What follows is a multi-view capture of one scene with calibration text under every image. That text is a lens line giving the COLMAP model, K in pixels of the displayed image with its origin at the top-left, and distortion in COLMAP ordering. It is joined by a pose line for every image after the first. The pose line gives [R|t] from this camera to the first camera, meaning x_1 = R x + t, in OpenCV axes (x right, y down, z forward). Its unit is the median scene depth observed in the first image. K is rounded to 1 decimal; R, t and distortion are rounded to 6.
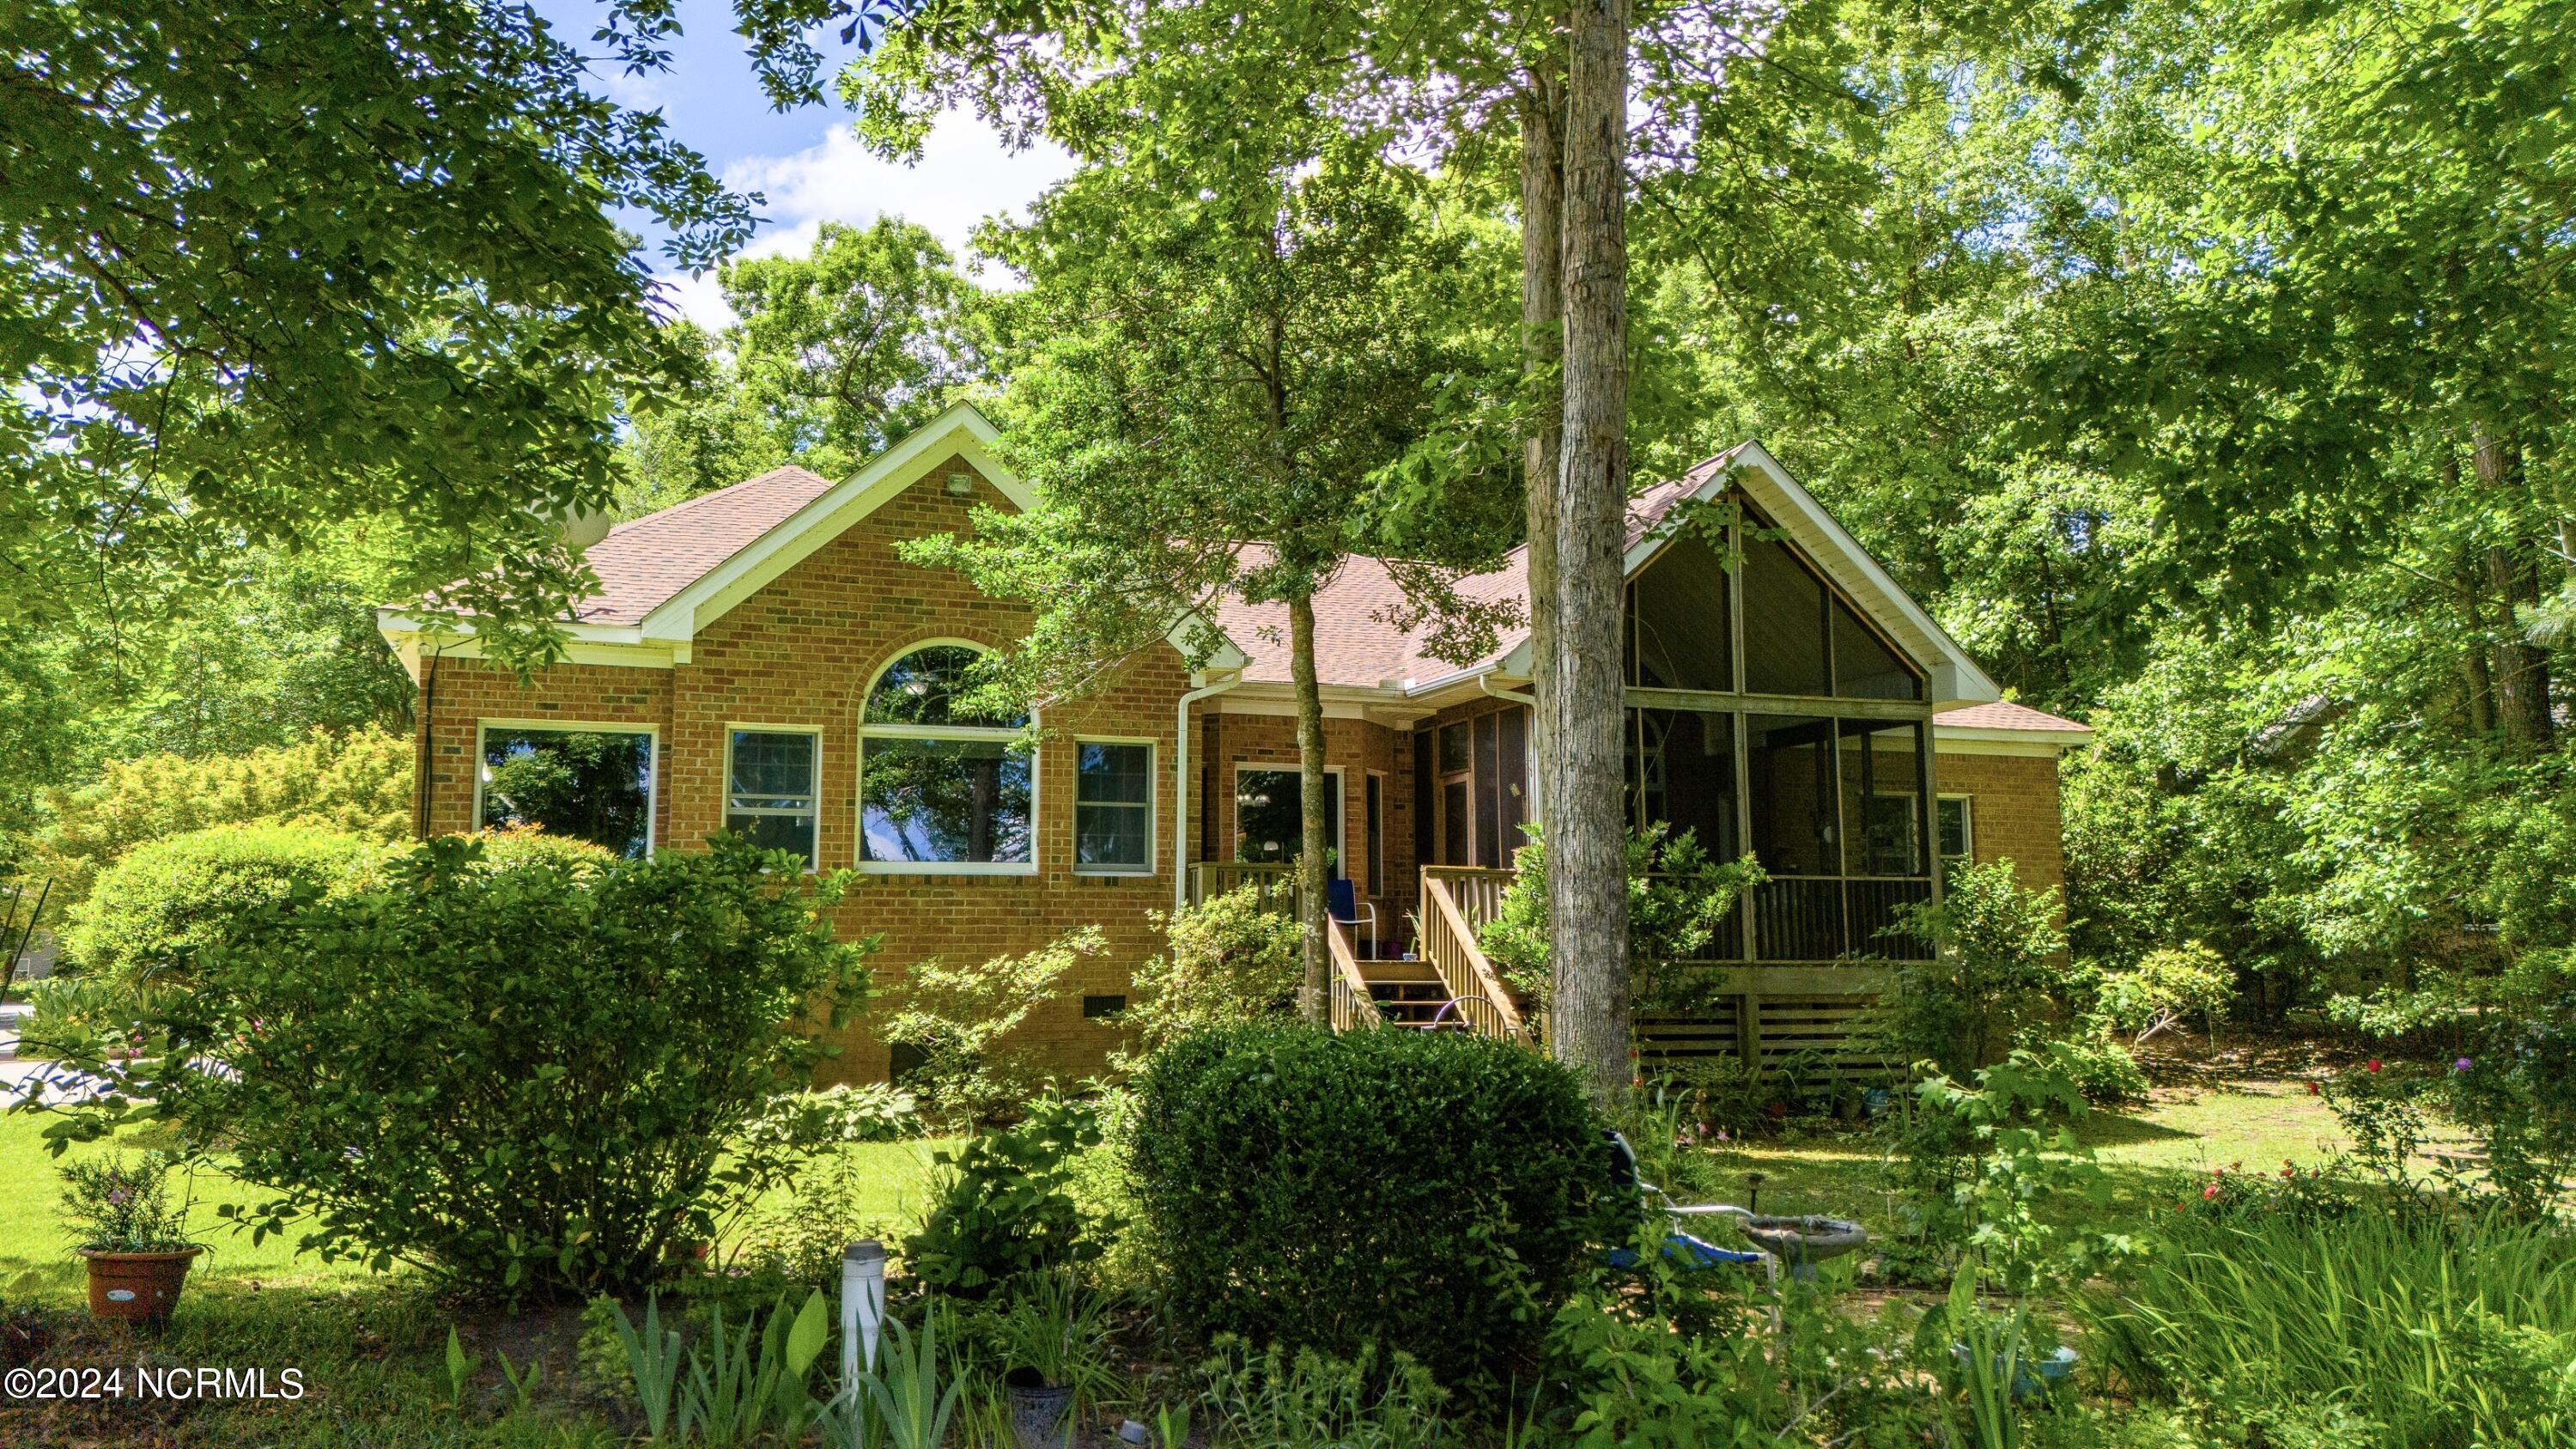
lens RADIAL K [[1873.6, 0, 1283.4], [0, 1873.6, 734.6], [0, 0, 1]] dist [0.086494, -0.089540]
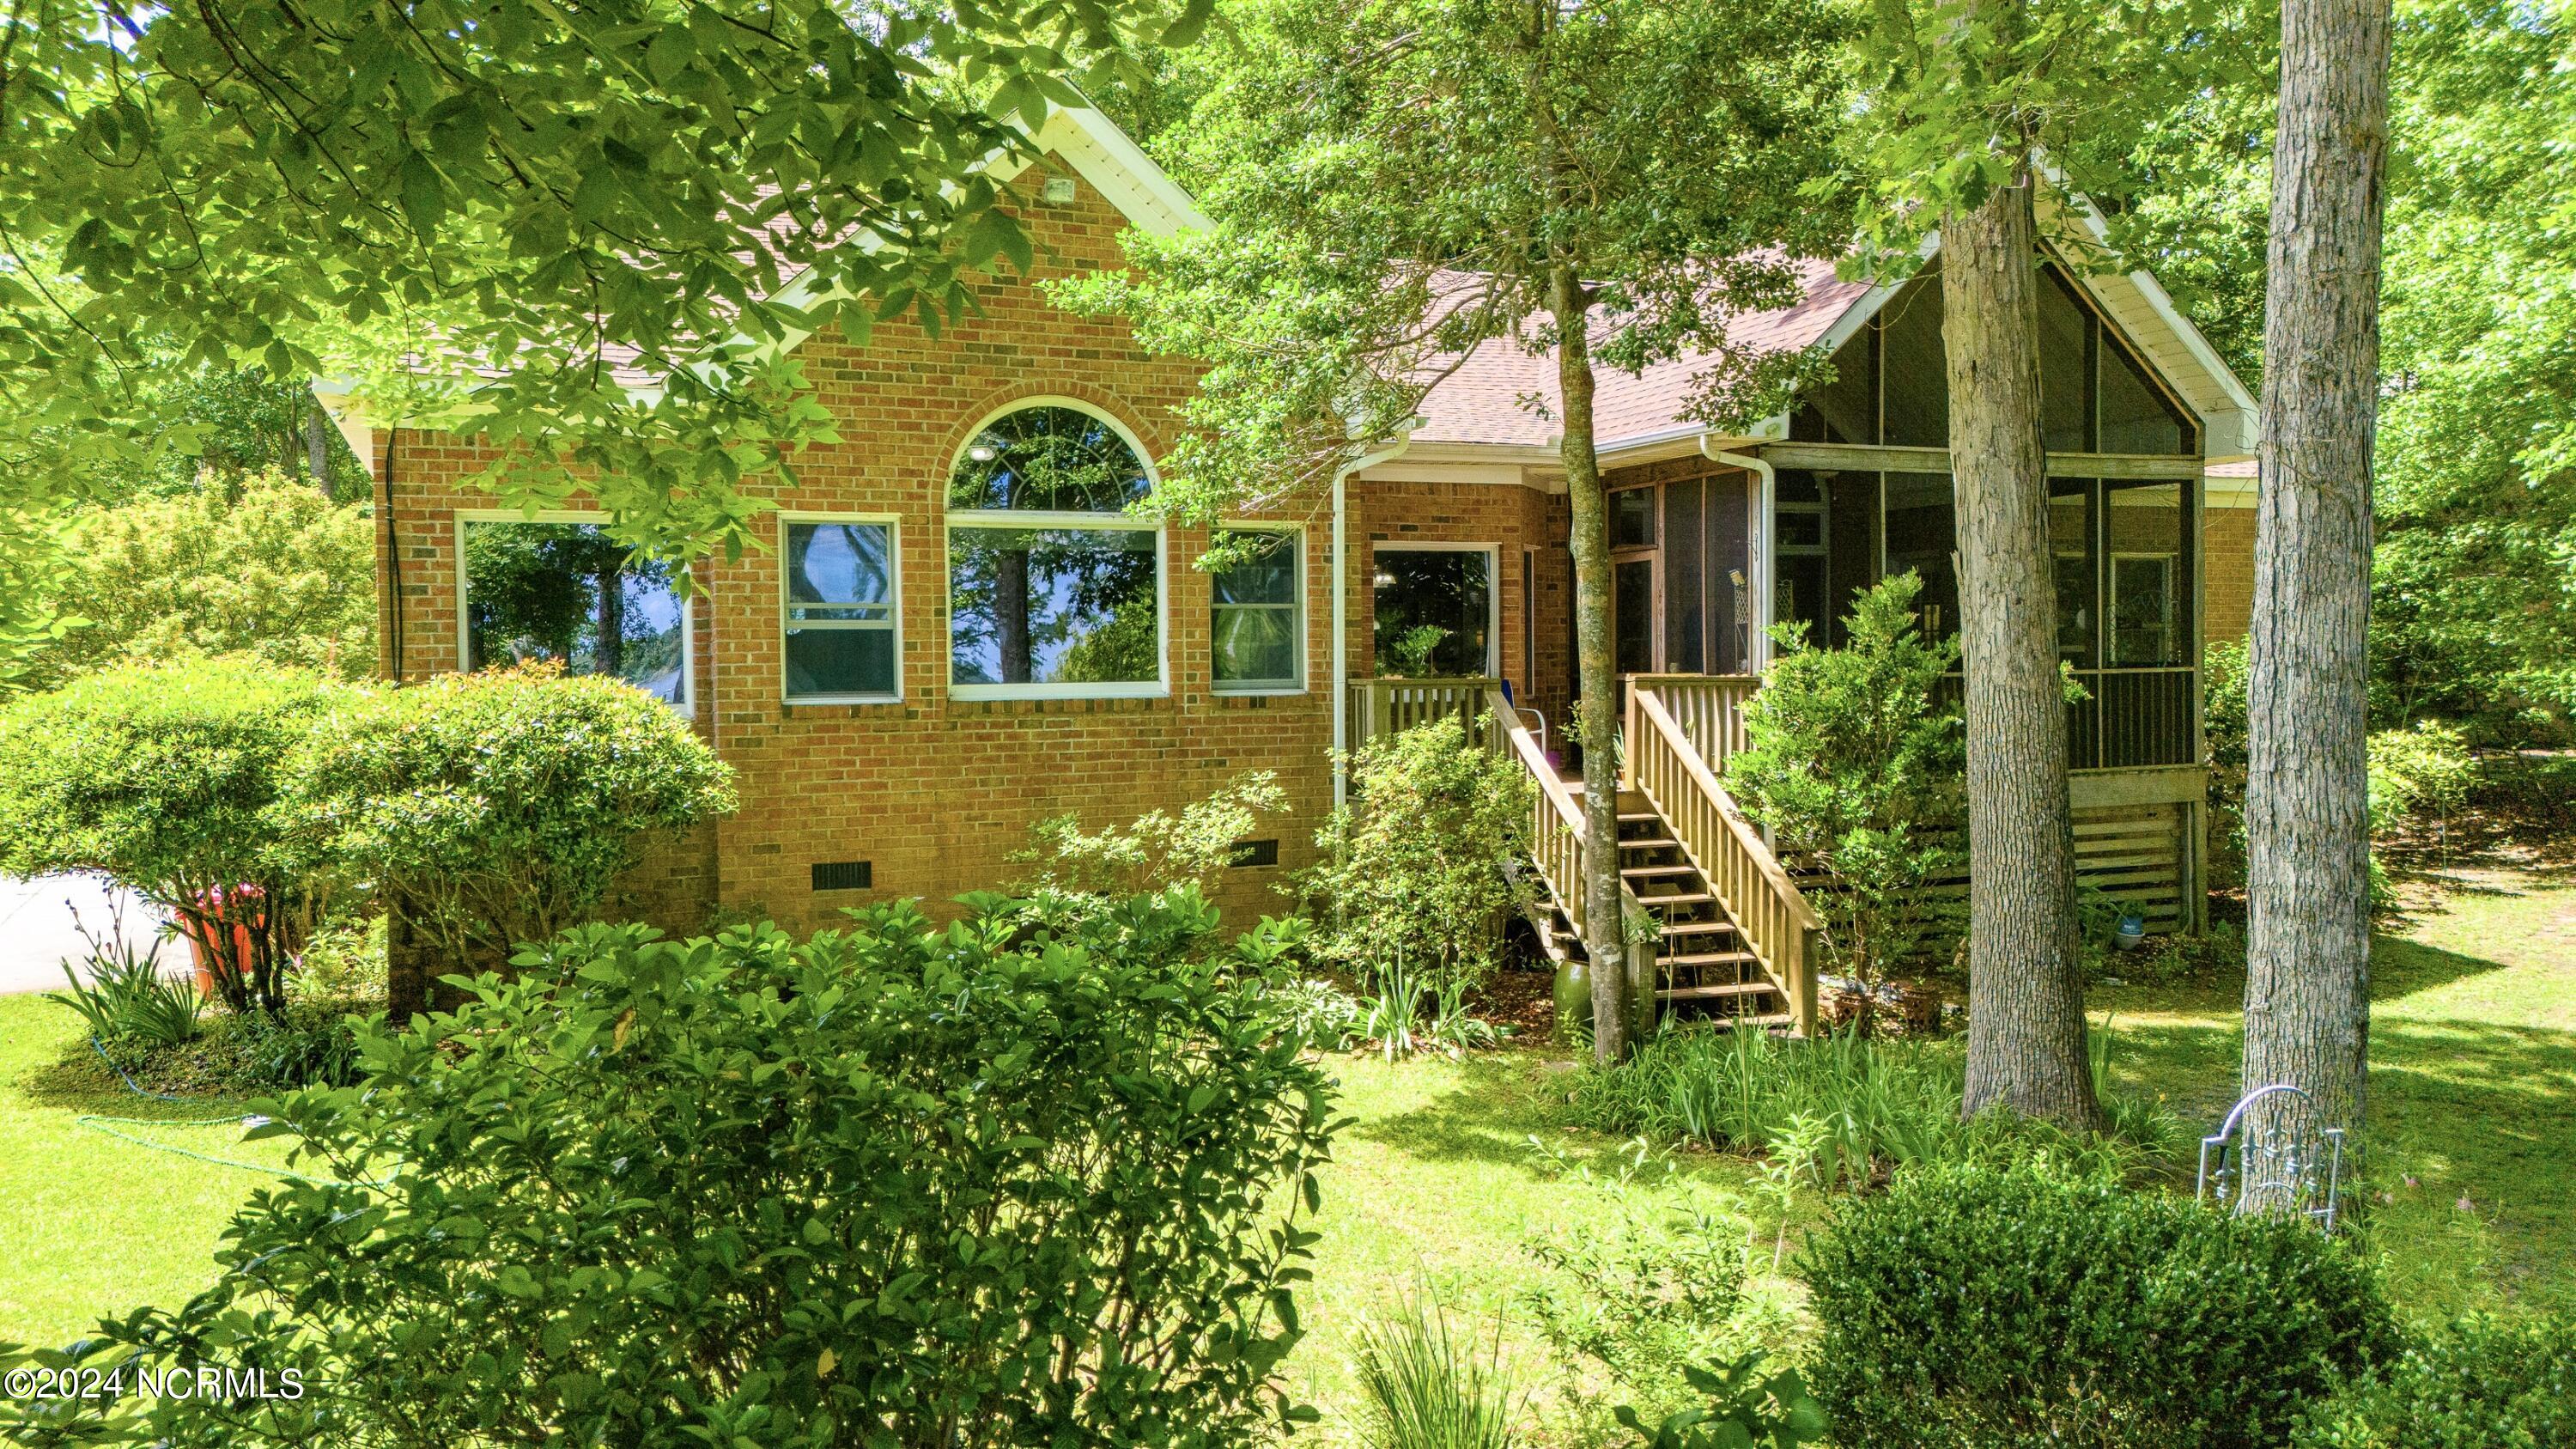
lens RADIAL K [[1891.8, 0, 1288.0], [0, 1891.8, 724.5], [0, 0, 1]] dist [0.052558, -0.035352]
pose [[0.998753, -0.013002, 0.048200, -0.120920], [0.005546, 0.988408, 0.151717, -0.036175], [-0.049614, -0.151260, 0.987248, 0.200635]]
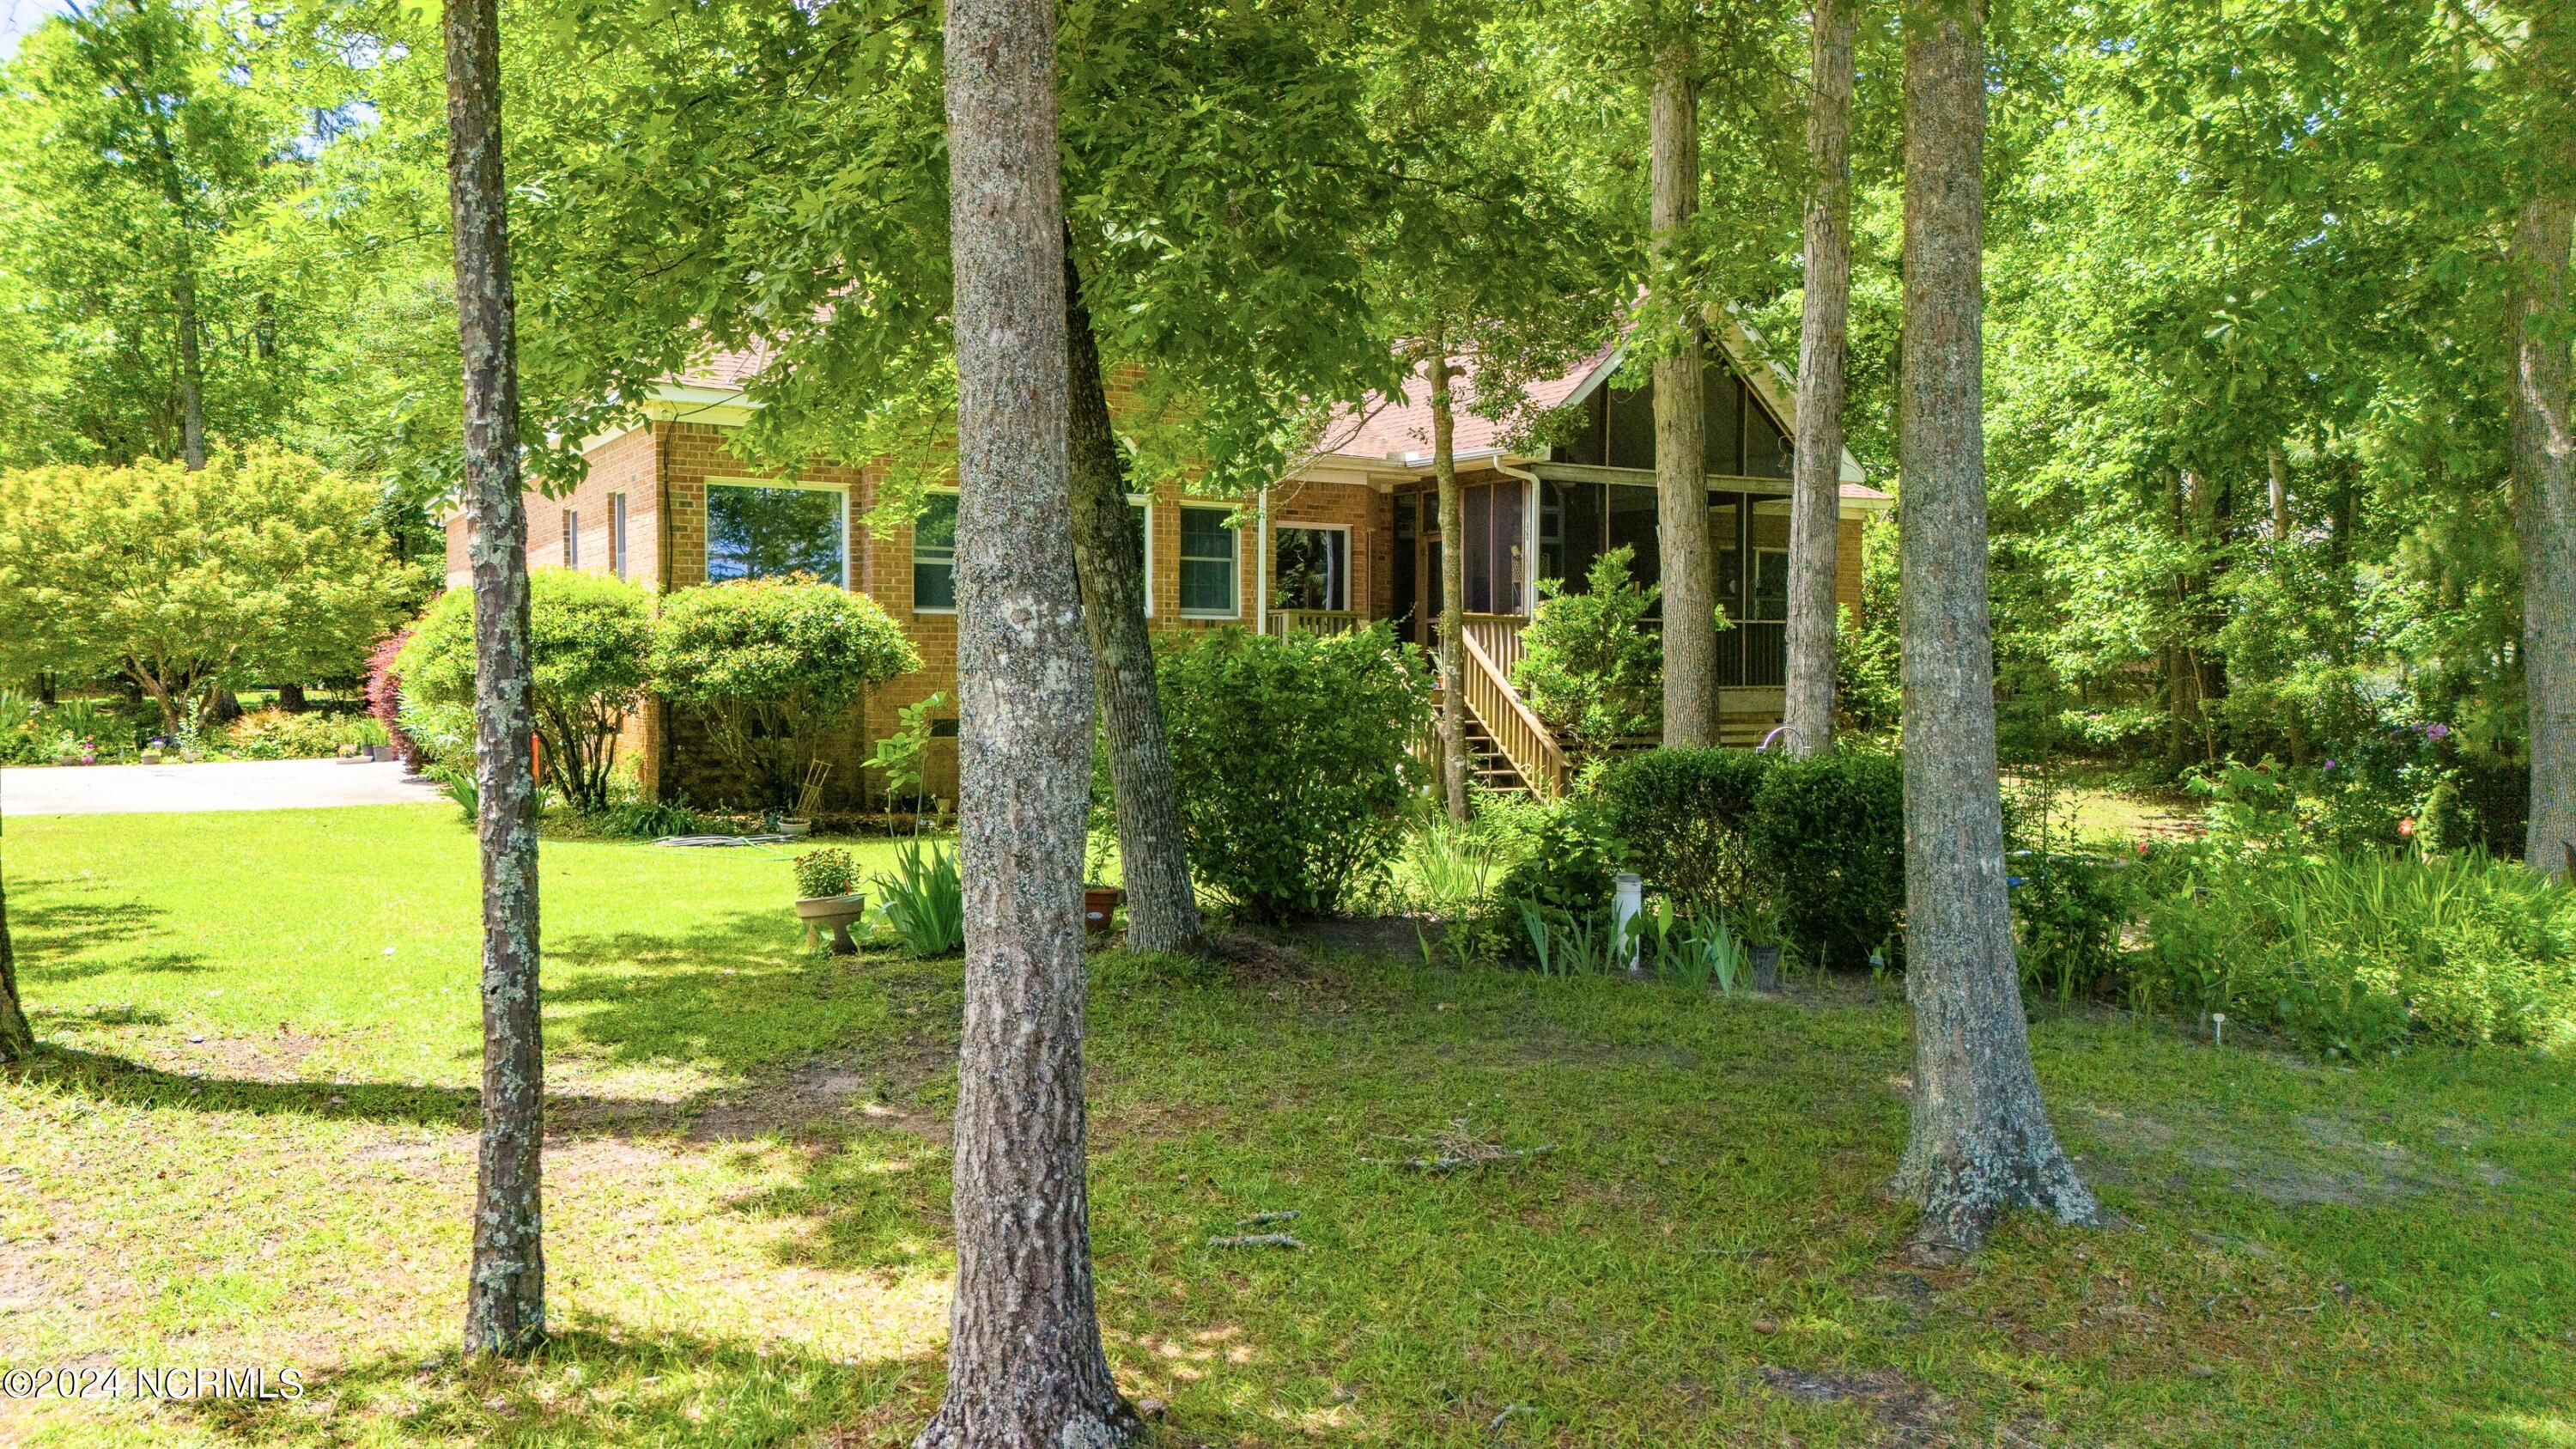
lens RADIAL K [[1884.0, 0, 1290.5], [0, 1884.0, 716.5], [0, 0, 1]] dist [0.107495, -0.146092]
pose [[0.979563, 0.000145, 0.201138, -0.292333], [-0.029442, 0.989332, 0.142673, -0.037915], [-0.198972, -0.145679, 0.969117, -0.203278]]
